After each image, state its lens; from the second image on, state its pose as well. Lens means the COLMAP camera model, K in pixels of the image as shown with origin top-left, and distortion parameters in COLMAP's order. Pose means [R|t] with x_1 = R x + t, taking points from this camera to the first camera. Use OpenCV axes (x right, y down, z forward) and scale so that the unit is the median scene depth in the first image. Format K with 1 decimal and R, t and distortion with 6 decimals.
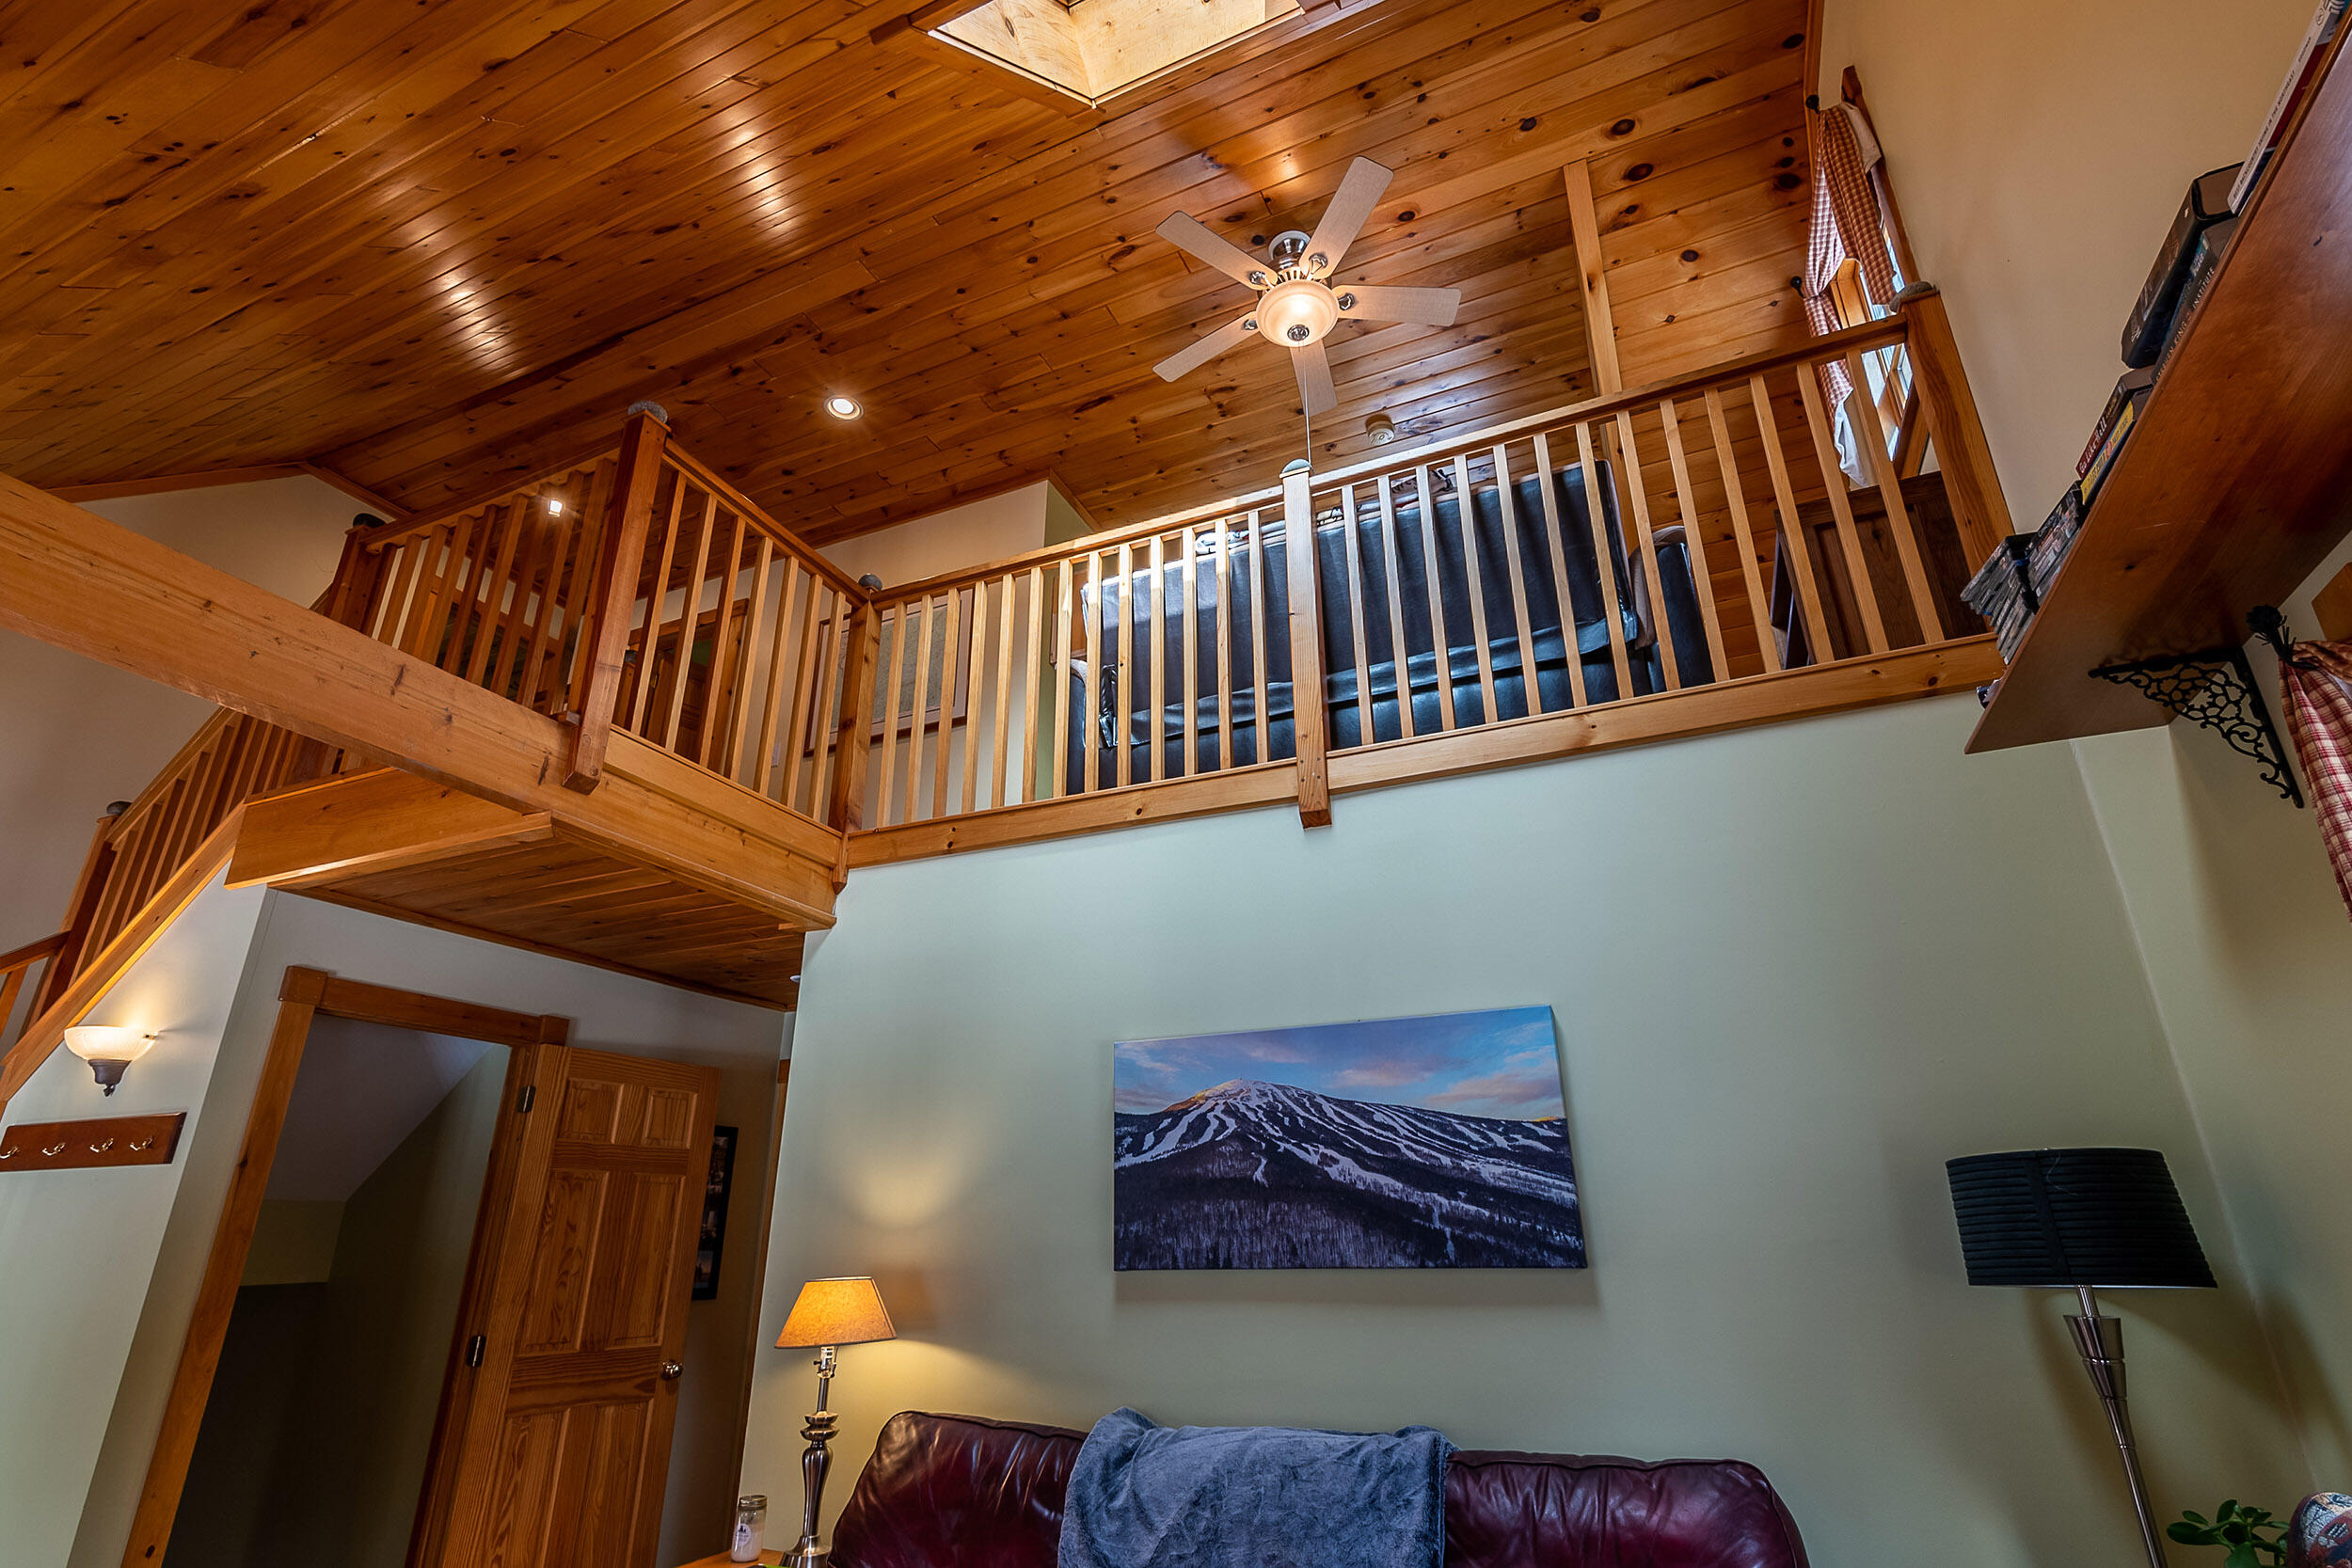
lens RADIAL K [[1134.6, 0, 1162.9], [0, 1134.6, 792.1], [0, 0, 1]] dist [0.003320, 0.000816]
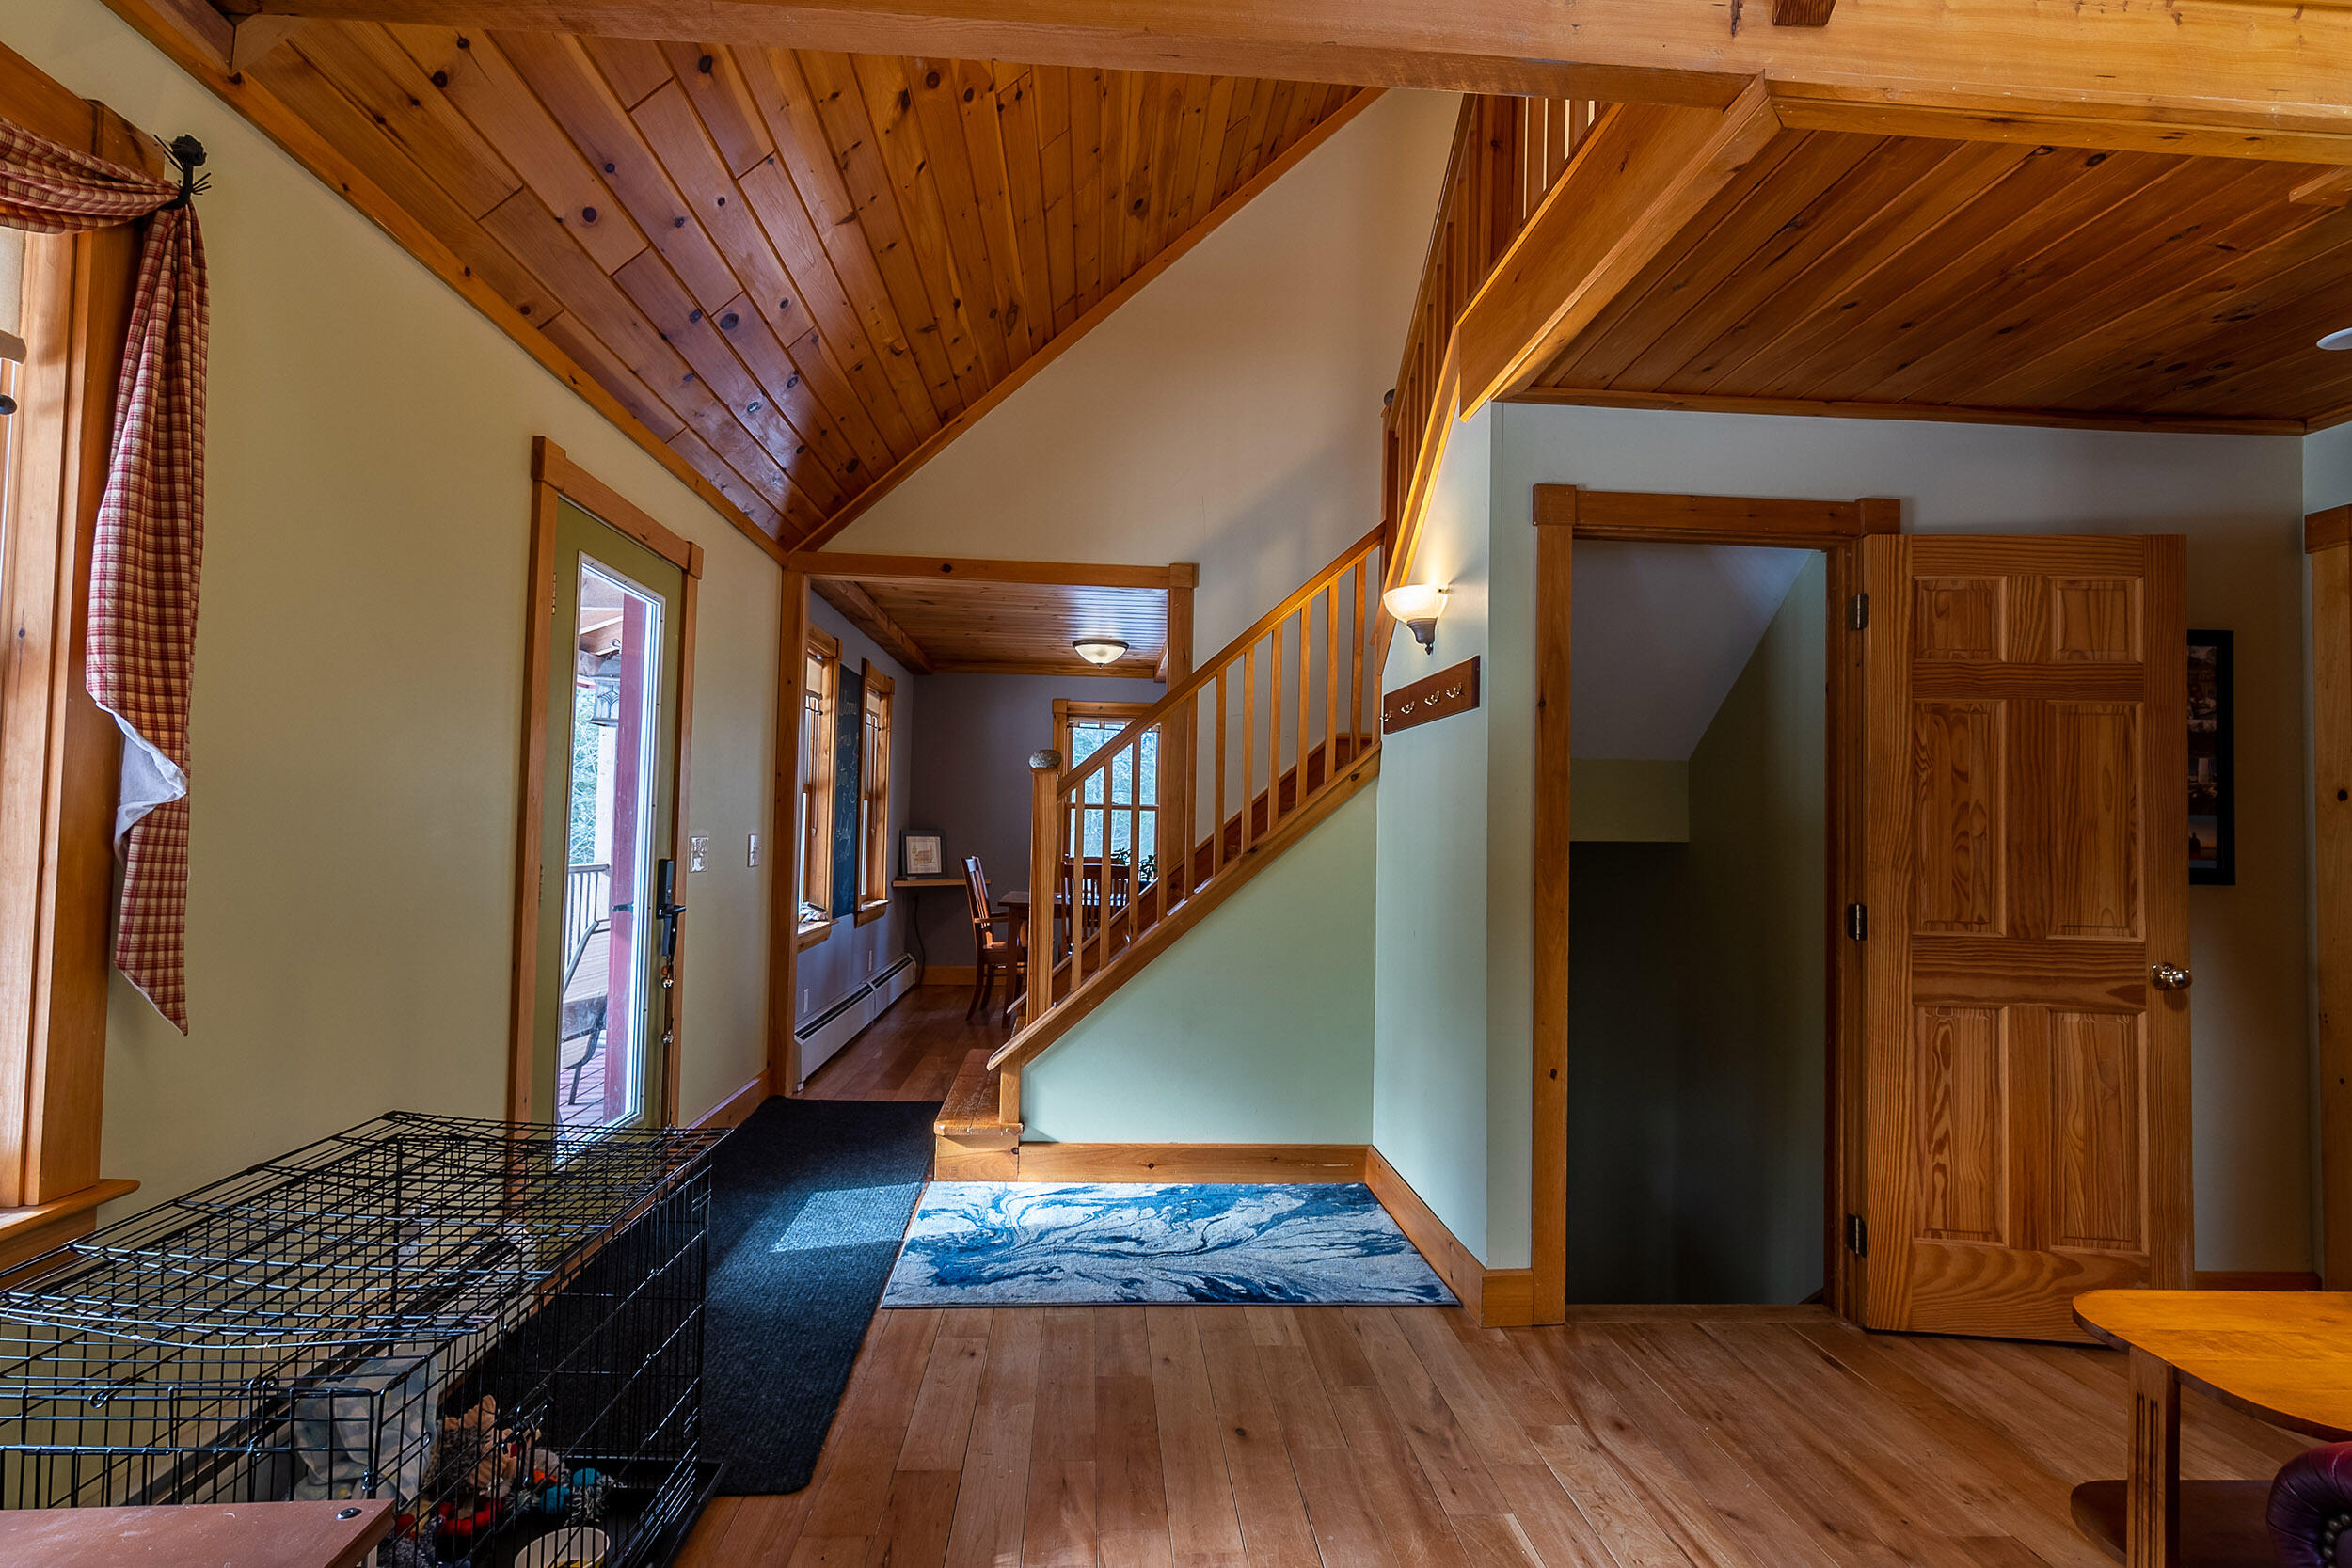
lens RADIAL K [[1134.6, 0, 1162.9], [0, 1134.6, 792.1], [0, 0, 1]] dist [0.003320, 0.000816]
pose [[0.469973, -0.014075, -0.882568, -0.128234], [0.302498, 0.941893, 0.146061, 0.139619], [0.829229, -0.335619, 0.446922, 0.266709]]
